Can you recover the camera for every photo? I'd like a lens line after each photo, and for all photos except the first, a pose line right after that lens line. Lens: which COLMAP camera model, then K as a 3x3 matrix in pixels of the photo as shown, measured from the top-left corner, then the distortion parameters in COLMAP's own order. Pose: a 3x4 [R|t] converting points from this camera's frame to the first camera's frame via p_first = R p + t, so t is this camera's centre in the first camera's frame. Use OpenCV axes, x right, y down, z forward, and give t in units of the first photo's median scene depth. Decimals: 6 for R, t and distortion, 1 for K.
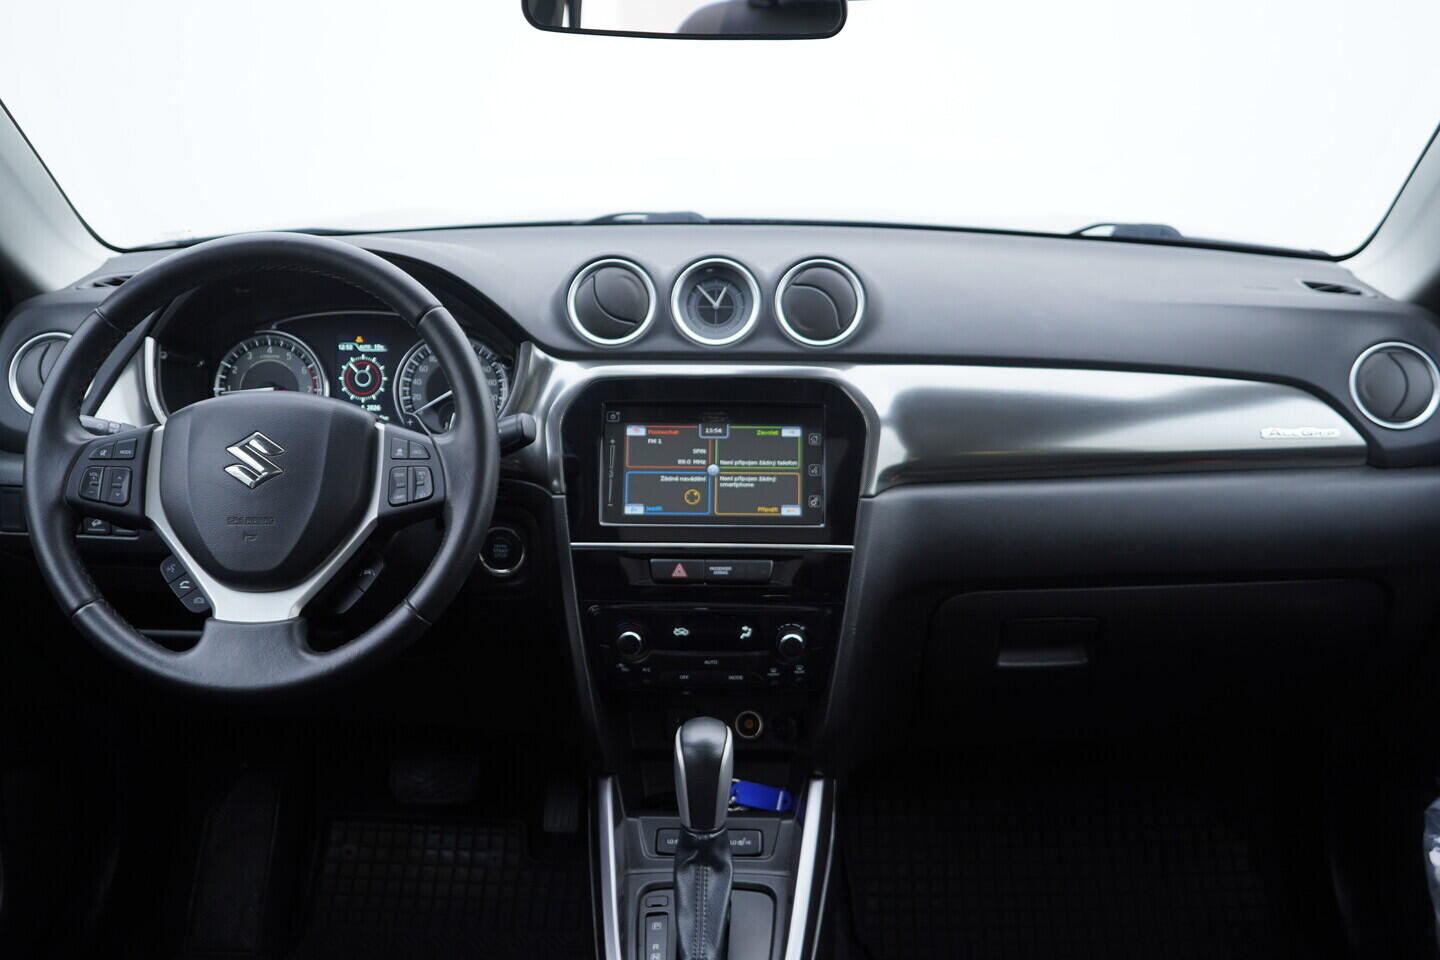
lens RADIAL K [[1463.7, 0, 720.6], [0, 1463.7, 478.7], [0, 0, 1]] dist [0.005255, 0.000000]
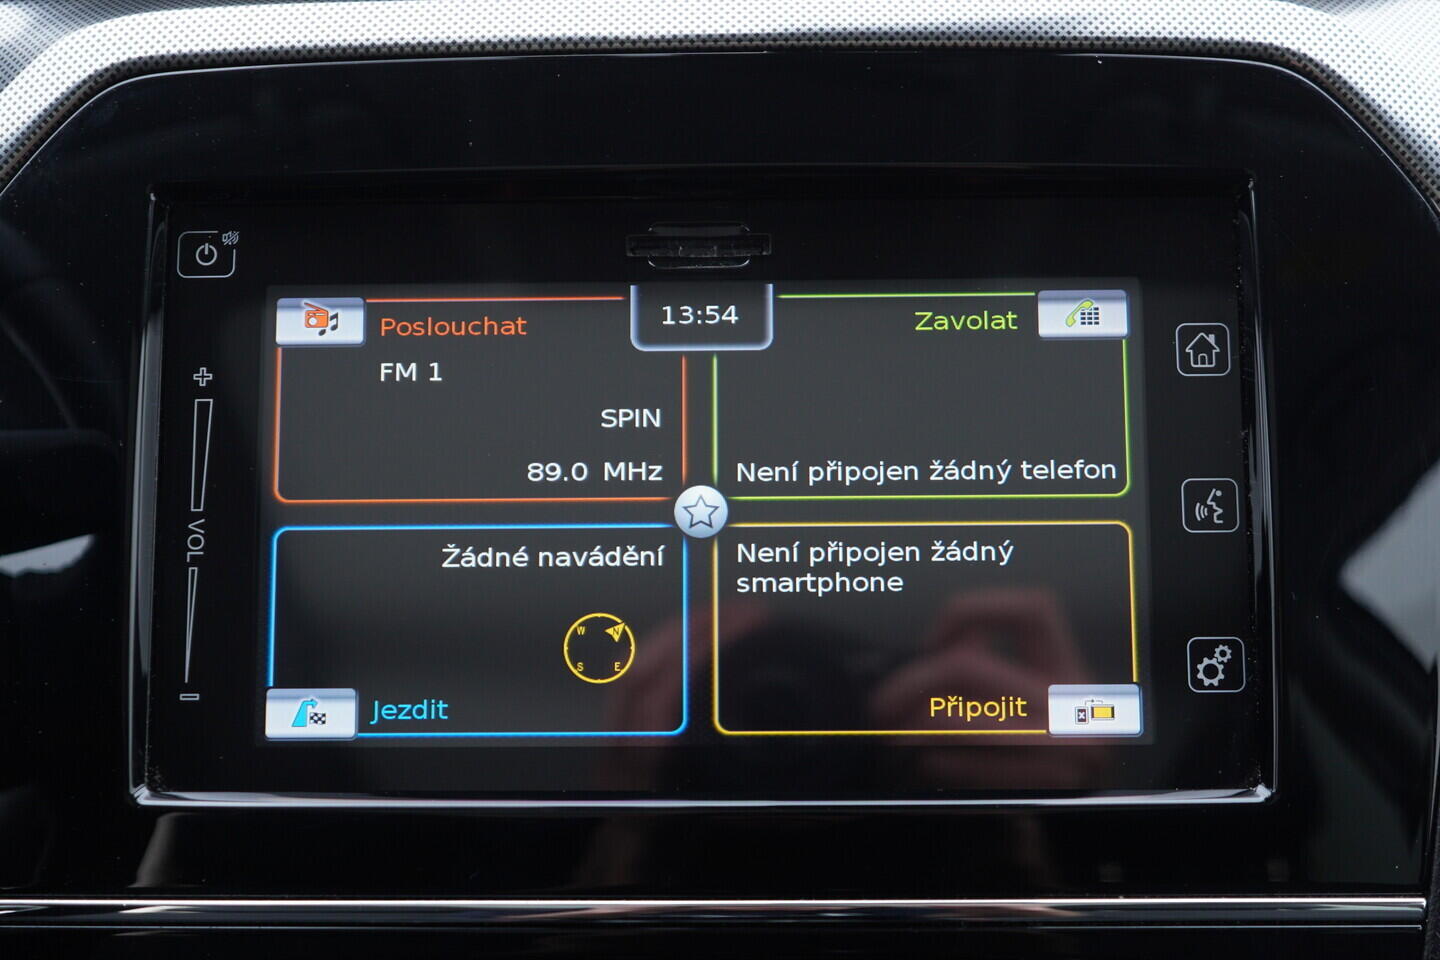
lens RADIAL K [[1463.7, 0, 715.9], [0, 1463.7, 478.7], [0, 0, 1]] dist [0.005255, 0.000000]
pose [[0.999862, -0.016500, -0.001897, -0.002532], [0.016591, 0.997579, 0.067527, -0.024001], [0.000778, -0.067549, 0.997716, 0.799237]]
